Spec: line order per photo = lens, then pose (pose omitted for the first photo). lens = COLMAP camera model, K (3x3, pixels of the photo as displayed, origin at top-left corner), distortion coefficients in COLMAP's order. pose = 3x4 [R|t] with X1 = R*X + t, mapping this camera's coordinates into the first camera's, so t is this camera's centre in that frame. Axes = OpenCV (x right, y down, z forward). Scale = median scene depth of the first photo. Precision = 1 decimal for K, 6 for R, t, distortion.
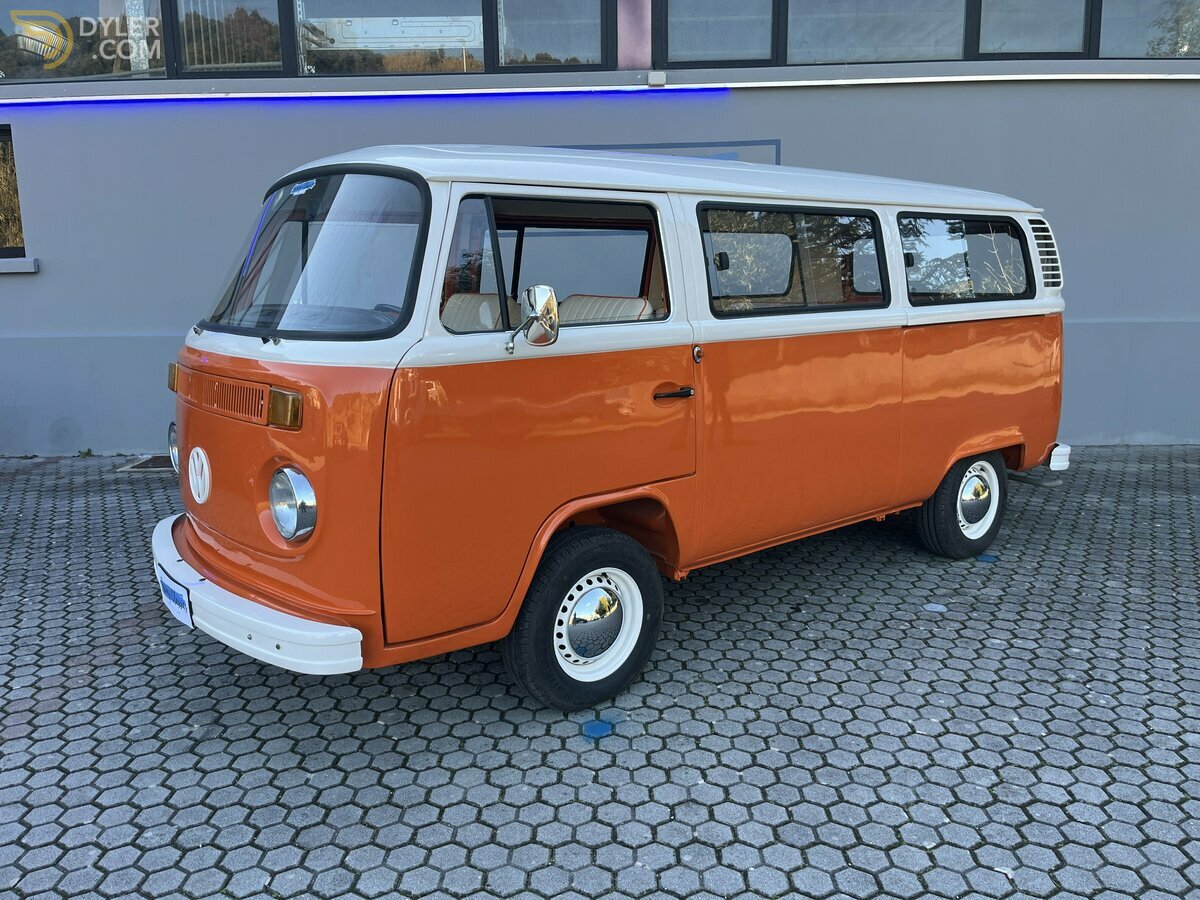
lens RADIAL K [[905.2, 0, 593.9], [0, 905.2, 447.3], [0, 0, 1]] dist [0.058348, -0.074849]
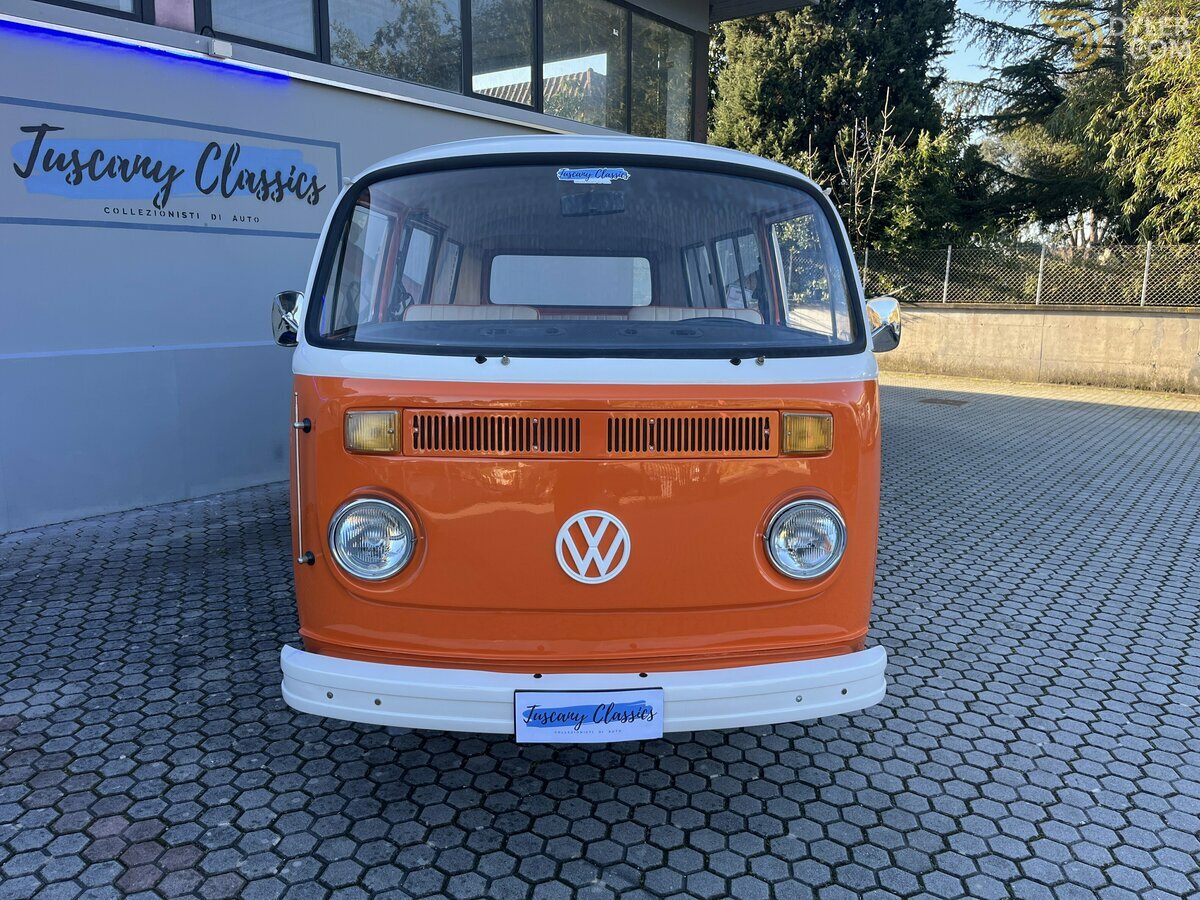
lens RADIAL K [[905.2, 0, 604.7], [0, 905.2, 454.5], [0, 0, 1]] dist [0.058348, -0.074849]
pose [[0.586106, -0.130834, 0.799601, -0.966881], [0.134259, 0.988916, 0.063399, -0.087080], [-0.799033, 0.070195, 0.597175, 0.512203]]
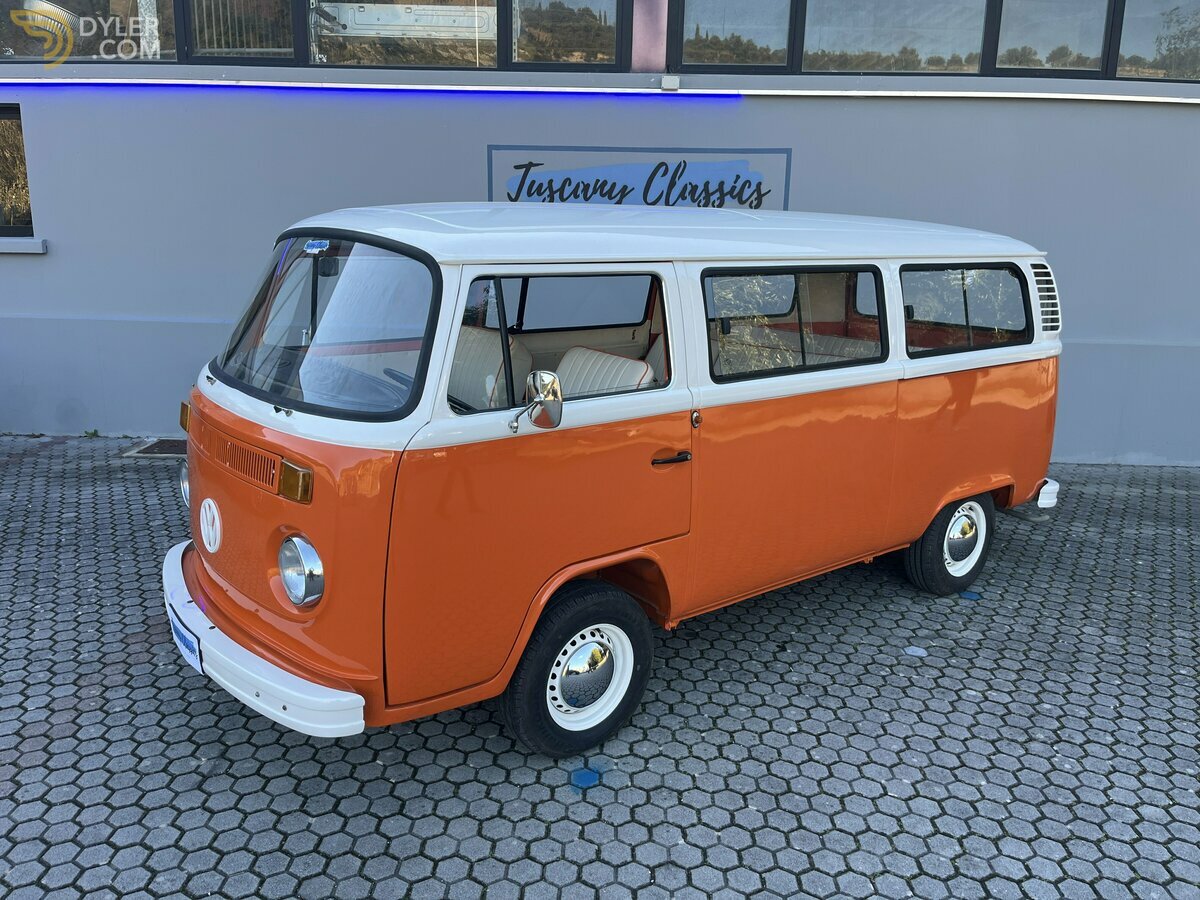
lens RADIAL K [[905.2, 0, 593.9], [0, 905.2, 448.9], [0, 0, 1]] dist [0.058348, -0.074849]
pose [[0.999324, 0.036742, 0.001197, -0.001495], [-0.036754, 0.997907, 0.053203, -0.121200], [0.000761, -0.053211, 0.998583, -0.029038]]
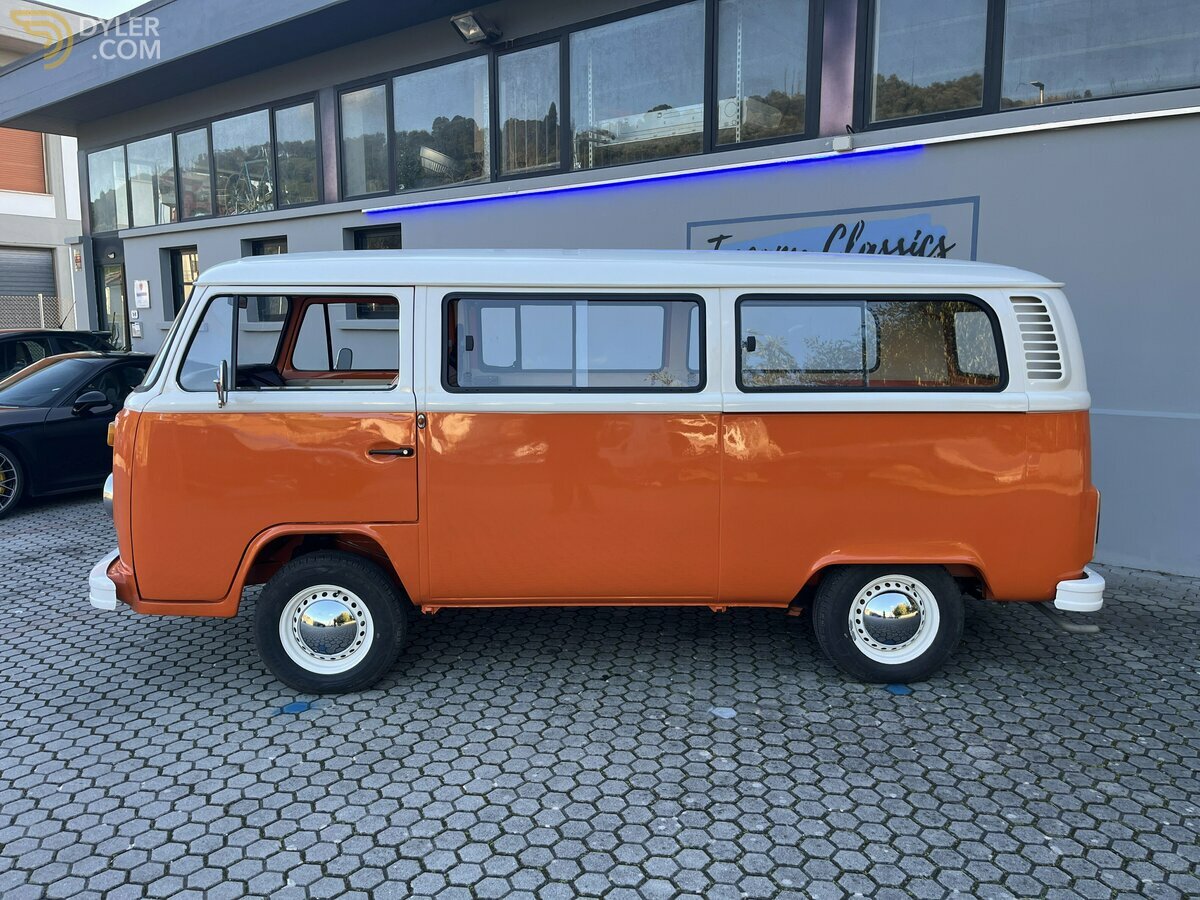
lens RADIAL K [[905.2, 0, 595.9], [0, 905.2, 458.9], [0, 0, 1]] dist [0.058348, -0.074849]
pose [[0.800015, 0.102990, -0.591074, 1.009546], [-0.126817, 0.991925, 0.001189, -0.085177], [0.586424, 0.074007, 0.806617, 0.188002]]
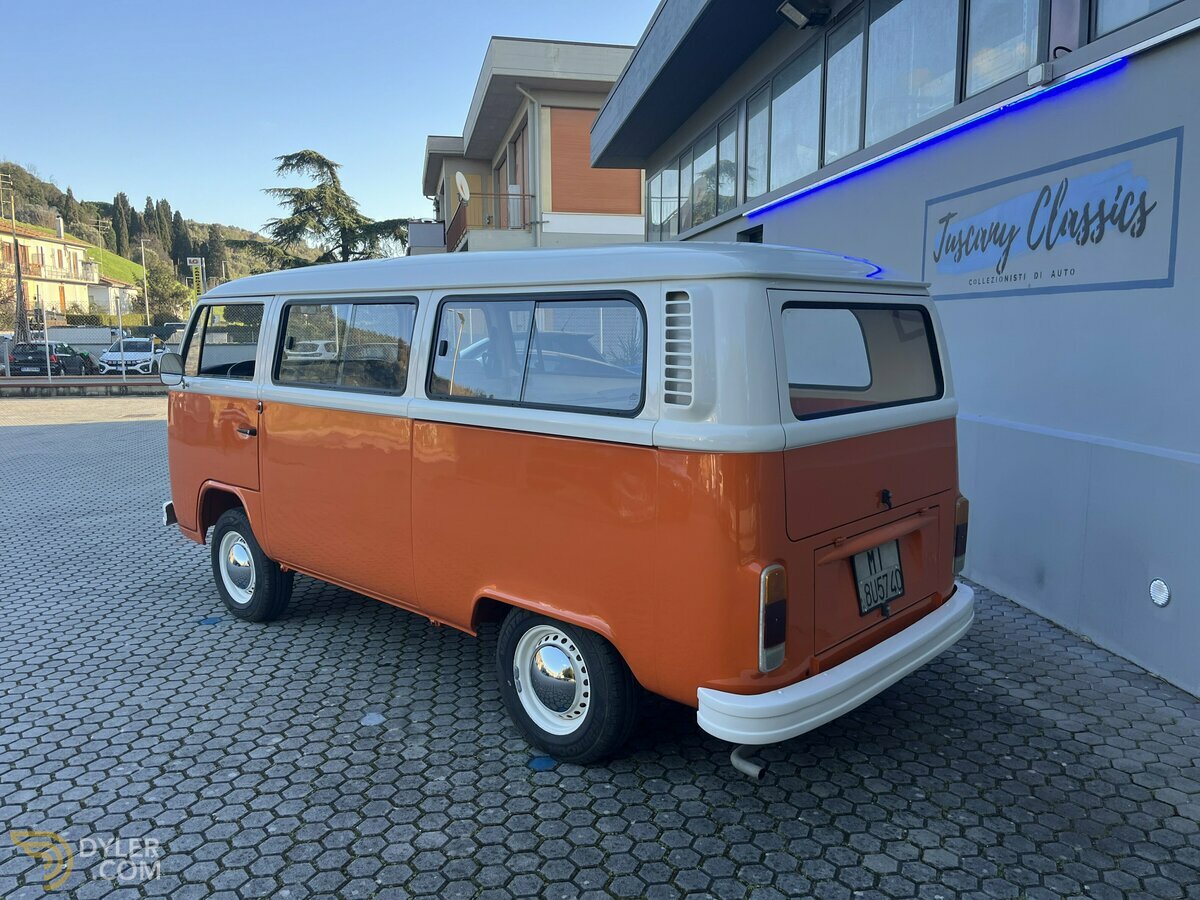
lens RADIAL K [[905.2, 0, 604.7], [0, 905.2, 462.9], [0, 0, 1]] dist [0.058348, -0.074849]
pose [[0.154624, 0.162549, -0.974510, 1.615039], [-0.190292, 0.972803, 0.132071, -0.312221], [0.969474, 0.165020, 0.181350, 1.291964]]
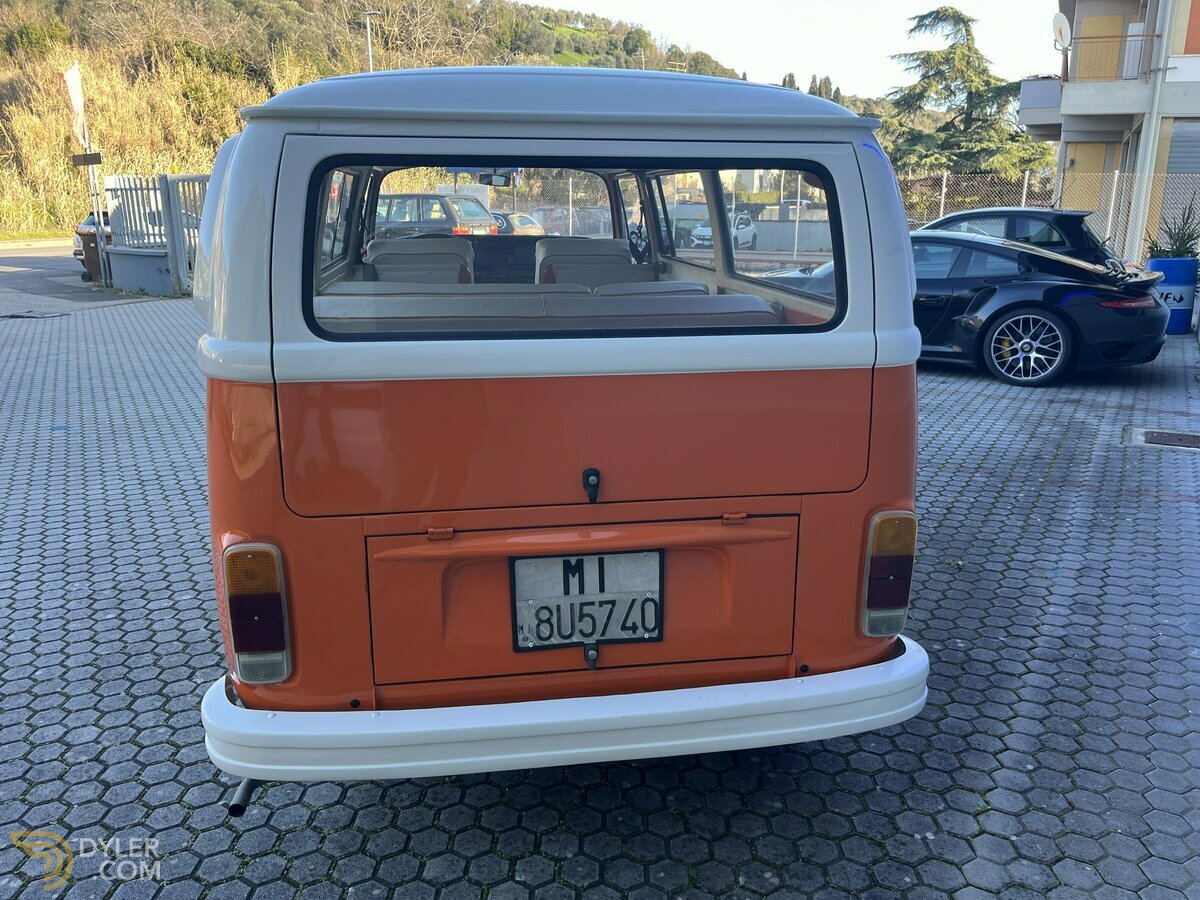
lens RADIAL K [[905.2, 0, 600.6], [0, 905.2, 467.7], [0, 0, 1]] dist [0.058348, -0.074849]
pose [[-0.494755, 0.255200, -0.830717, 1.188770], [-0.165956, 0.910572, 0.378572, -0.446937], [0.853040, 0.325163, -0.408158, 2.050185]]
